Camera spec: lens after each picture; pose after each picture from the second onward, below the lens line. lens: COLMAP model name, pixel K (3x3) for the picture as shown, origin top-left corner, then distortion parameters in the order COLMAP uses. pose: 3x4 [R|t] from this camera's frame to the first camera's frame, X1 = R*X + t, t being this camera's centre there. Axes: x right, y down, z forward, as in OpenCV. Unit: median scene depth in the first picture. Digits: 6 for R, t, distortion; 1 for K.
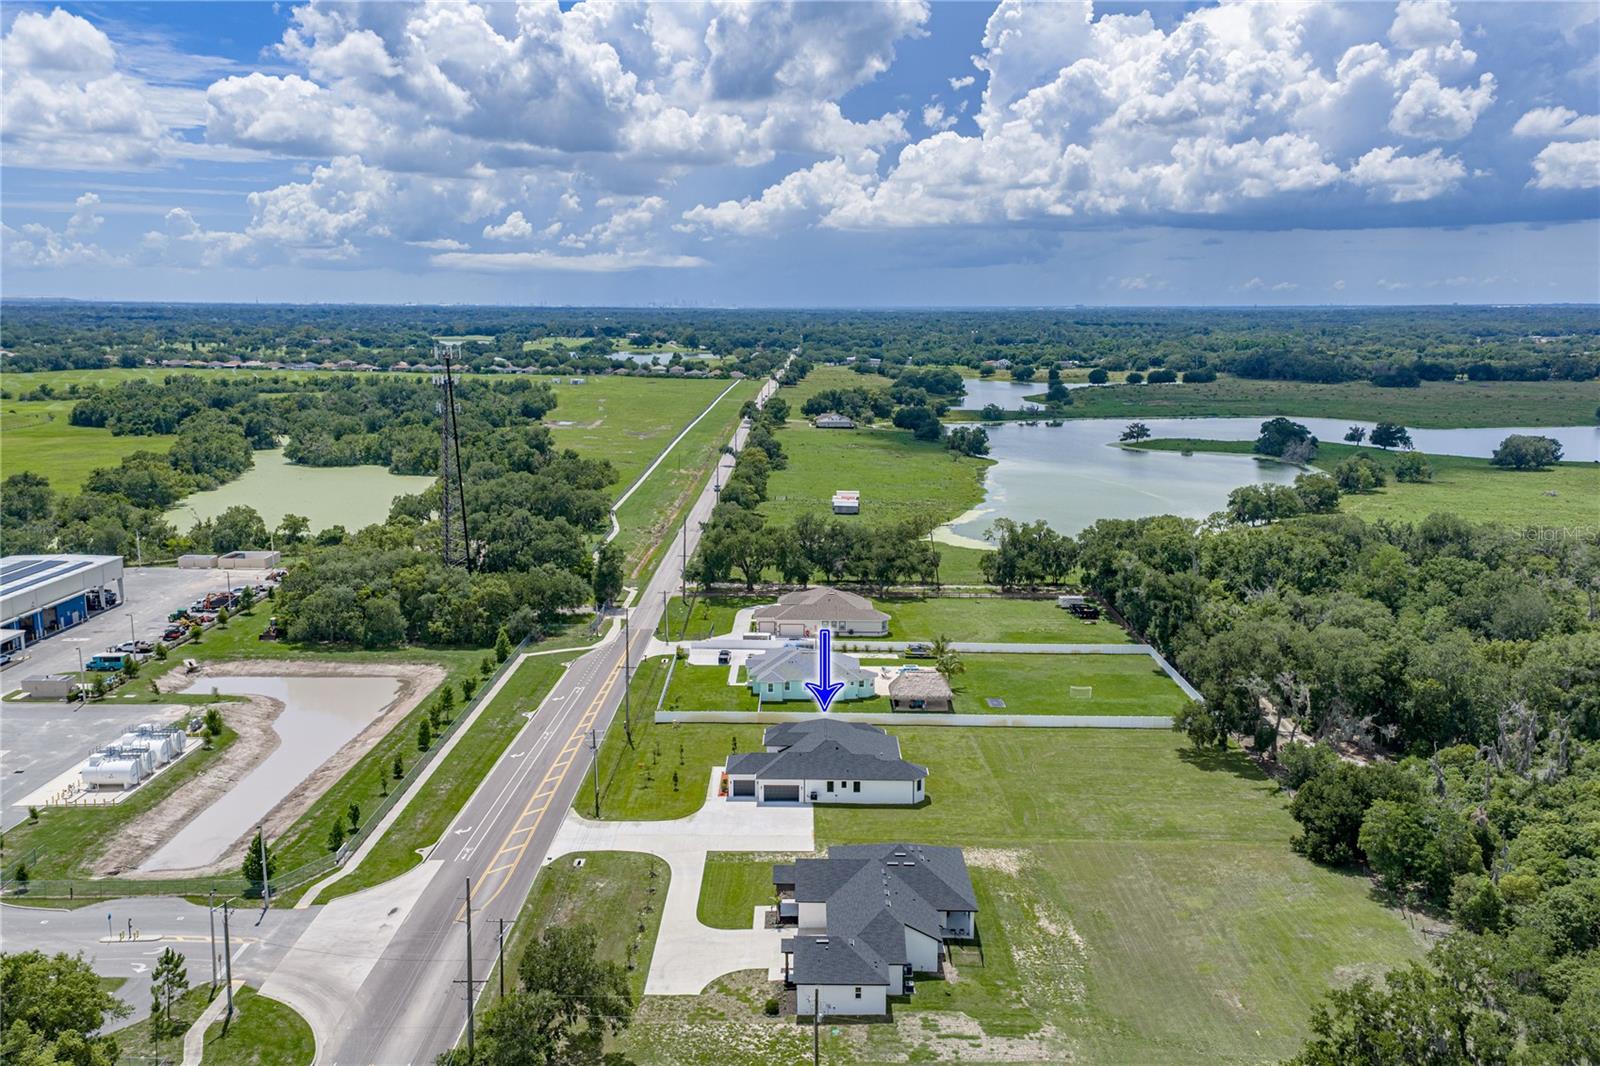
lens RADIAL K [[1321.9, 0, 796.5], [0, 1321.9, 536.2], [0, 0, 1]] dist [0.076138, -0.012680]
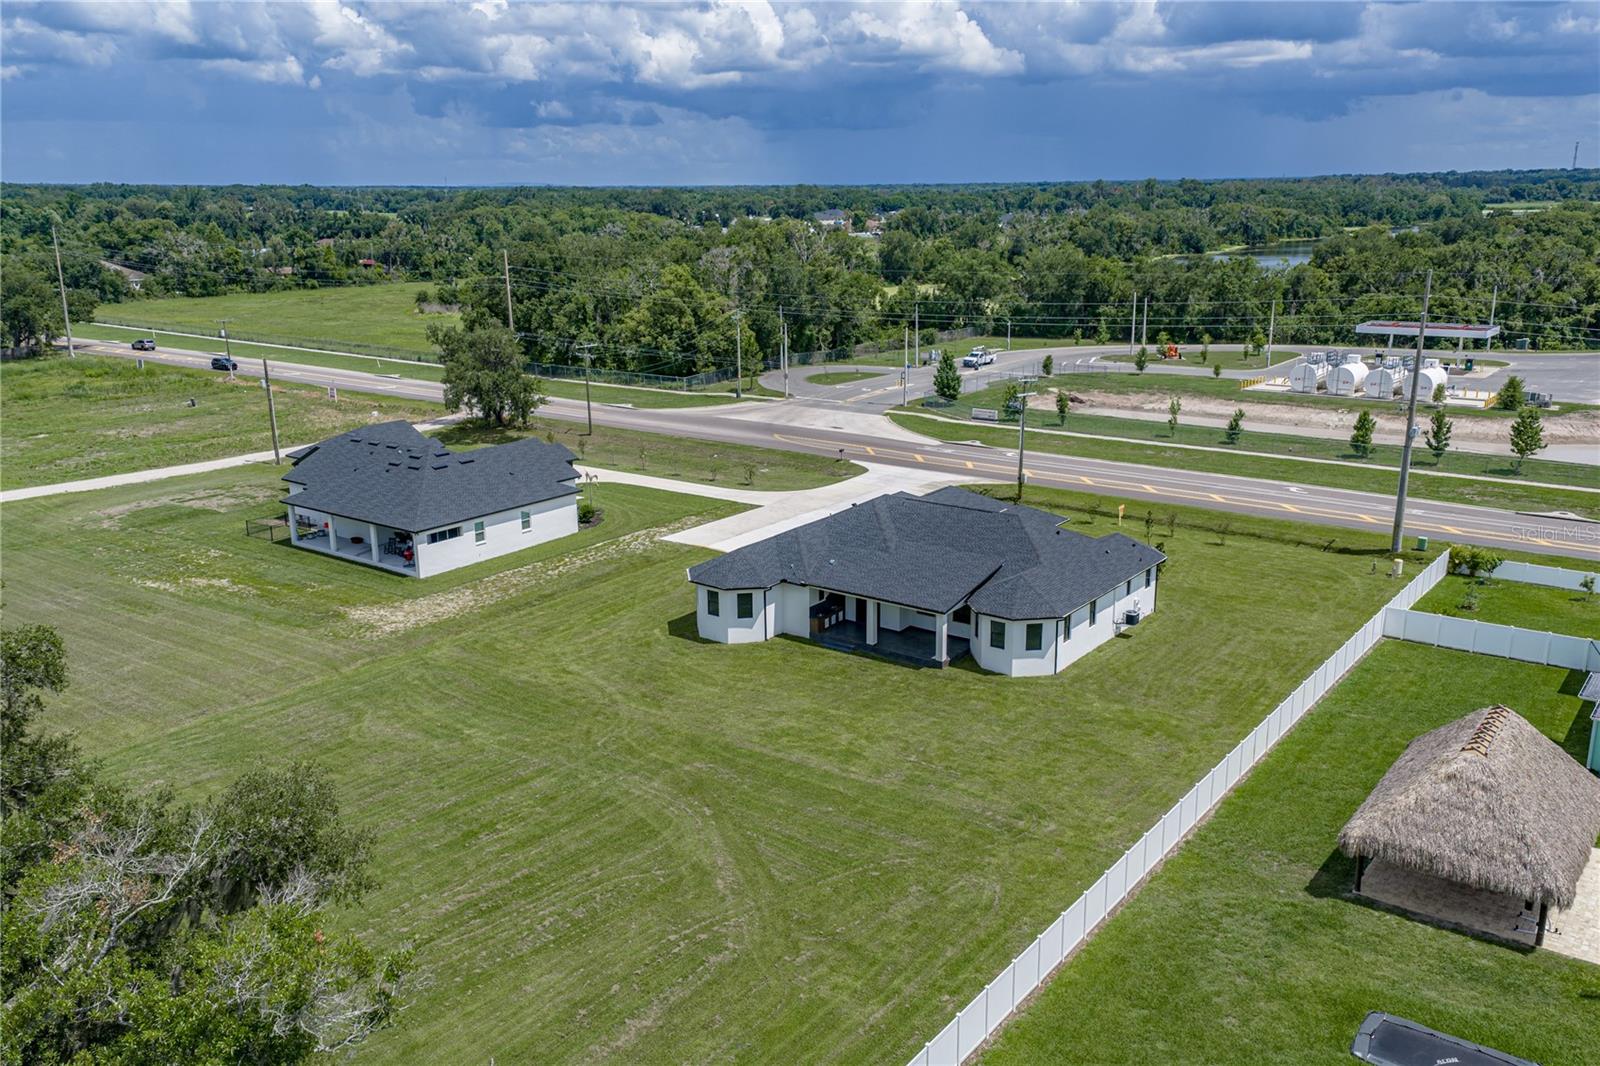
lens RADIAL K [[1321.9, 0, 796.5], [0, 1321.9, 536.2], [0, 0, 1]] dist [0.076138, -0.012680]
pose [[-0.597094, 0.212301, -0.773568, 0.420869], [-0.132975, 0.924804, 0.356447, 0.005488], [0.791073, 0.315698, -0.523964, 1.274036]]
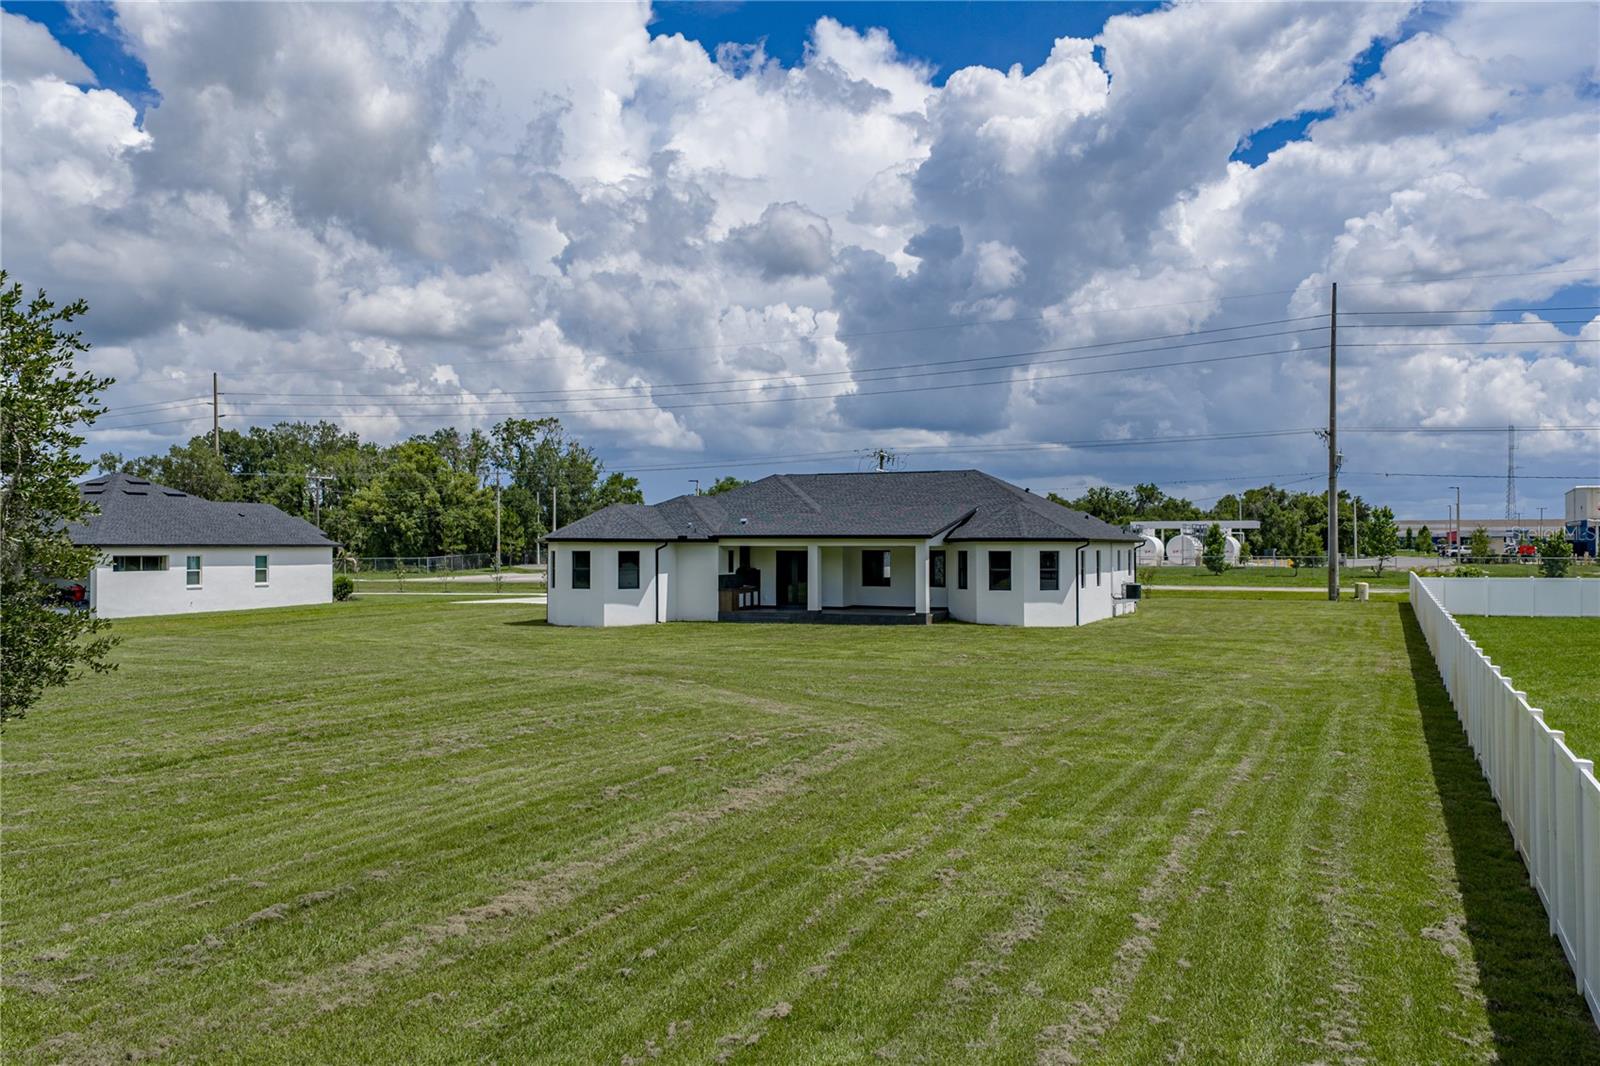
lens RADIAL K [[1321.9, 0, 796.5], [0, 1321.9, 536.2], [0, 0, 1]] dist [0.076138, -0.012680]
pose [[-0.393579, -0.009869, -0.919238, 0.363267], [-0.163830, 0.984688, 0.059574, 0.154762], [0.904575, 0.174046, -0.389169, 1.190426]]
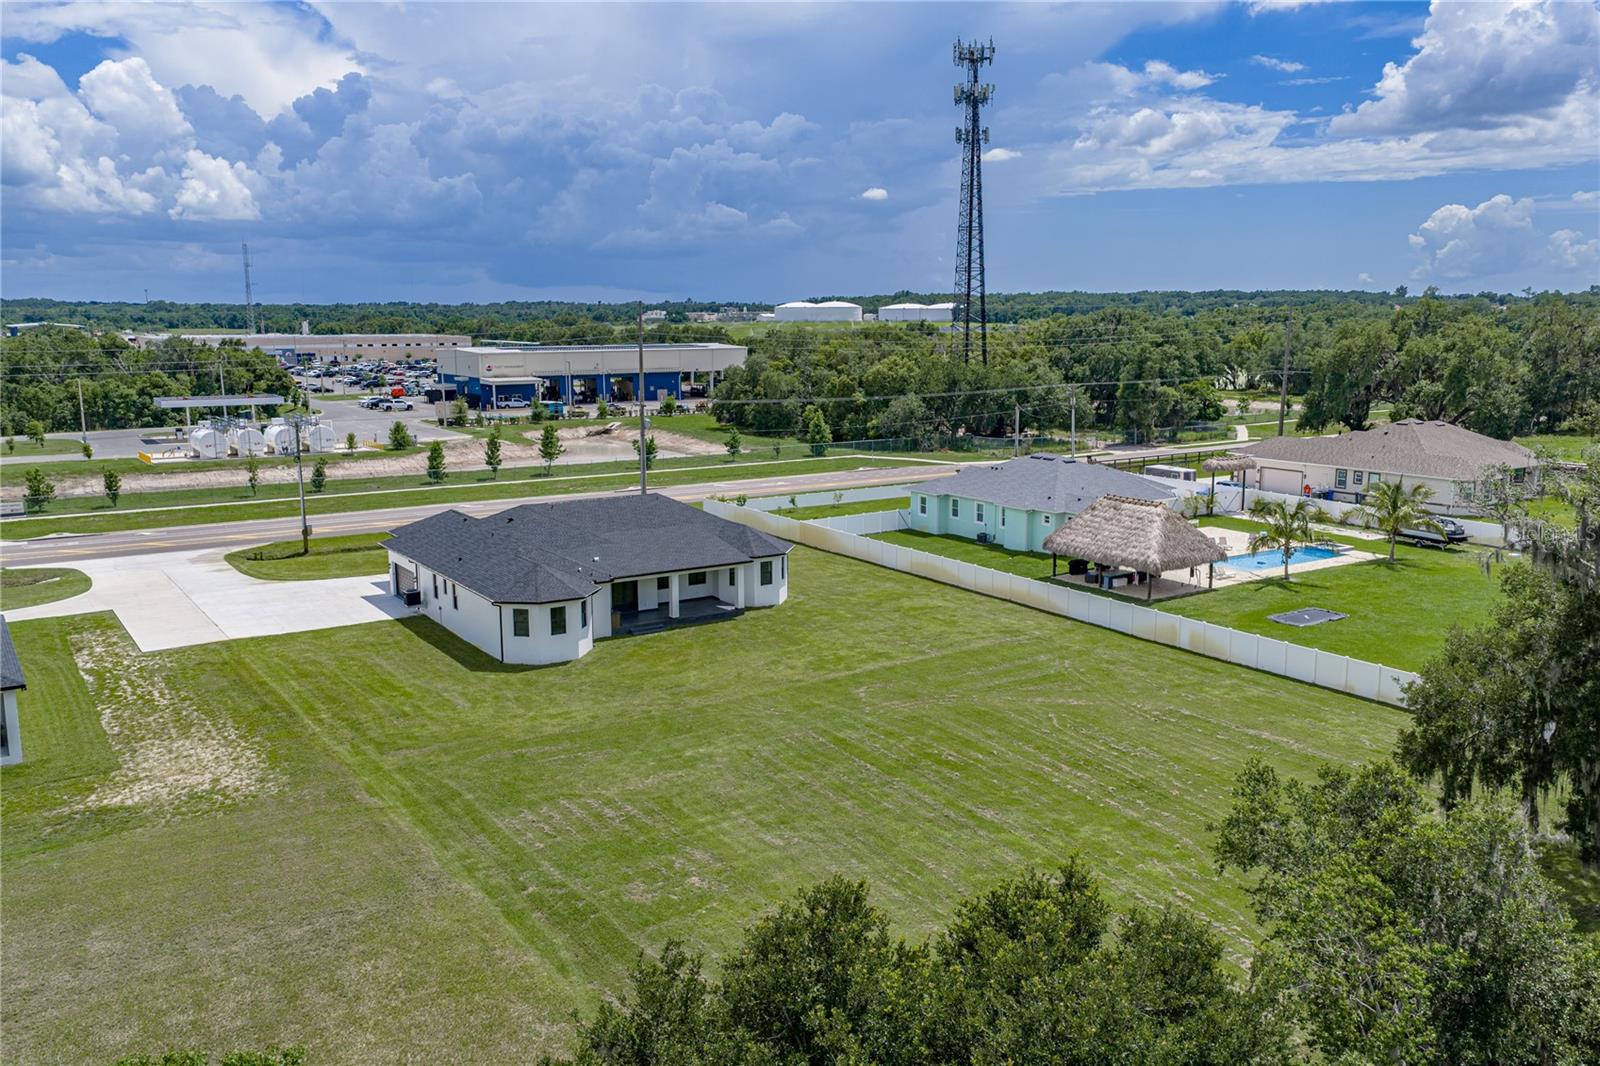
lens RADIAL K [[1327.6, 0, 796.9], [0, 1327.6, 539.2], [0, 0, 1]] dist [0.071576, -0.006011]
pose [[0.552781, 0.138767, -0.821692, 0.475116], [-0.141095, 0.987387, 0.071830, 0.123738], [0.821295, 0.076230, 0.565388, 0.851057]]
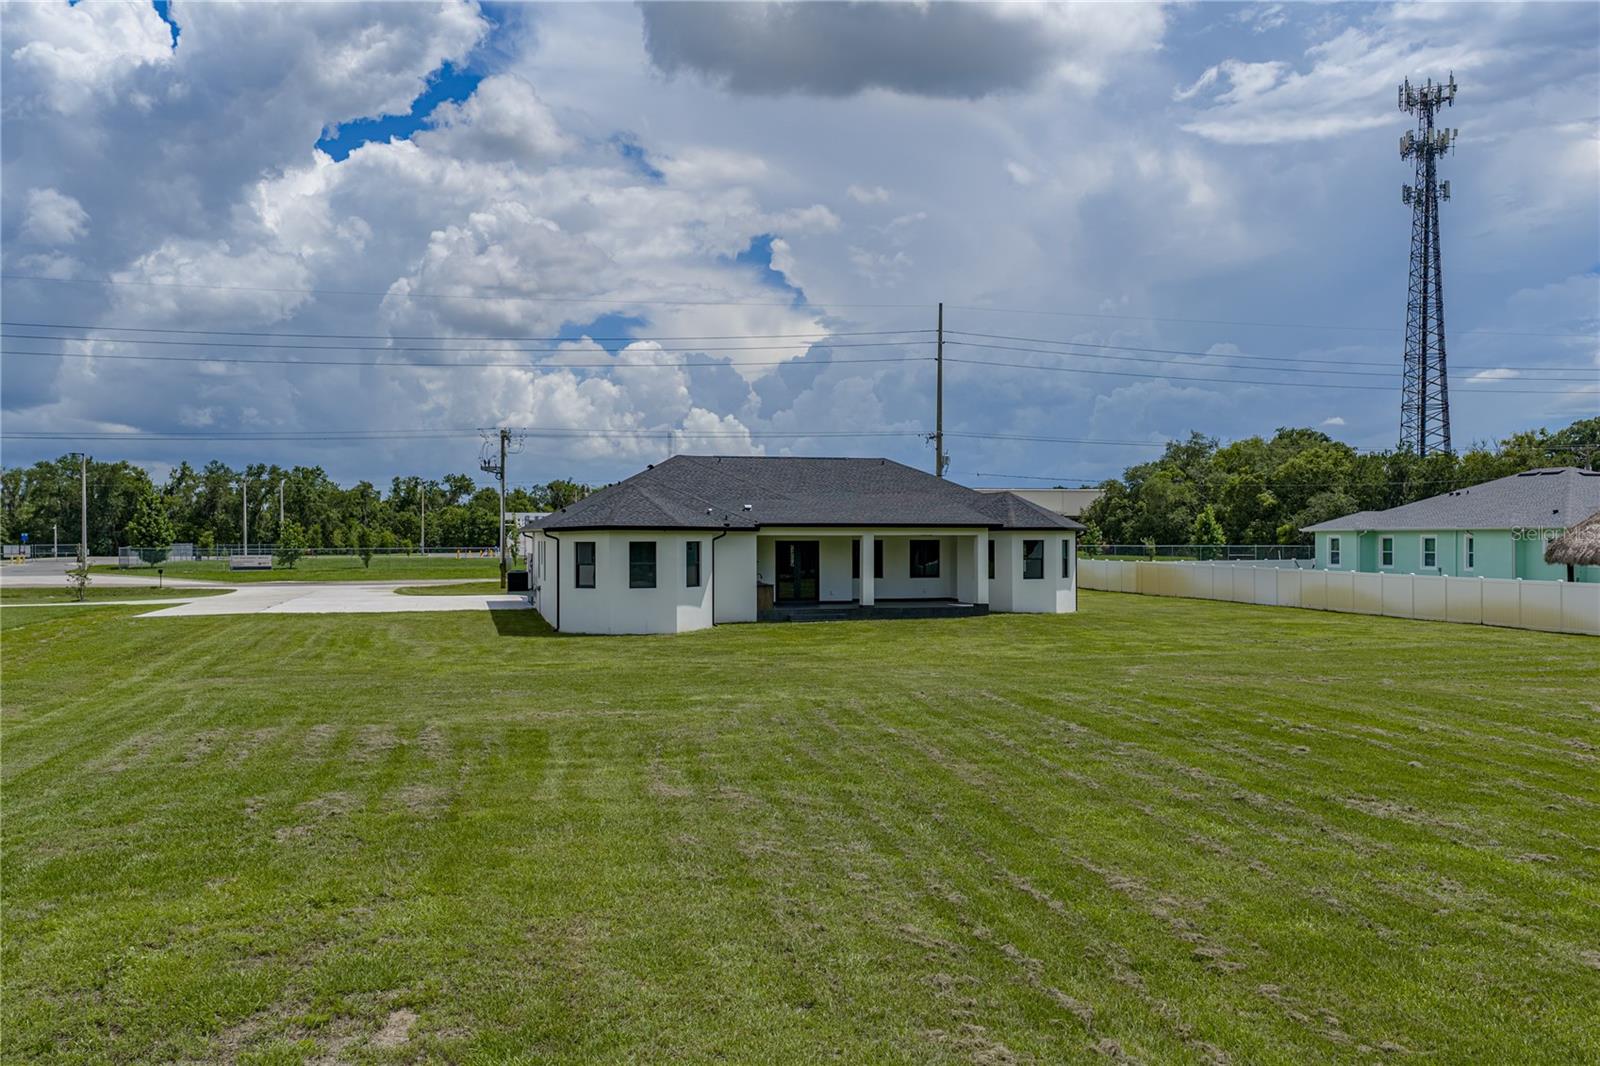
lens RADIAL K [[1314.0, 0, 802.2], [0, 1314.0, 539.1], [0, 0, 1]] dist [0.074288, -0.003816]
pose [[0.262931, -0.002585, -0.964811, 0.346052], [-0.167734, 0.984646, -0.048349, 0.191287], [0.950122, 0.174545, 0.258461, 0.989569]]
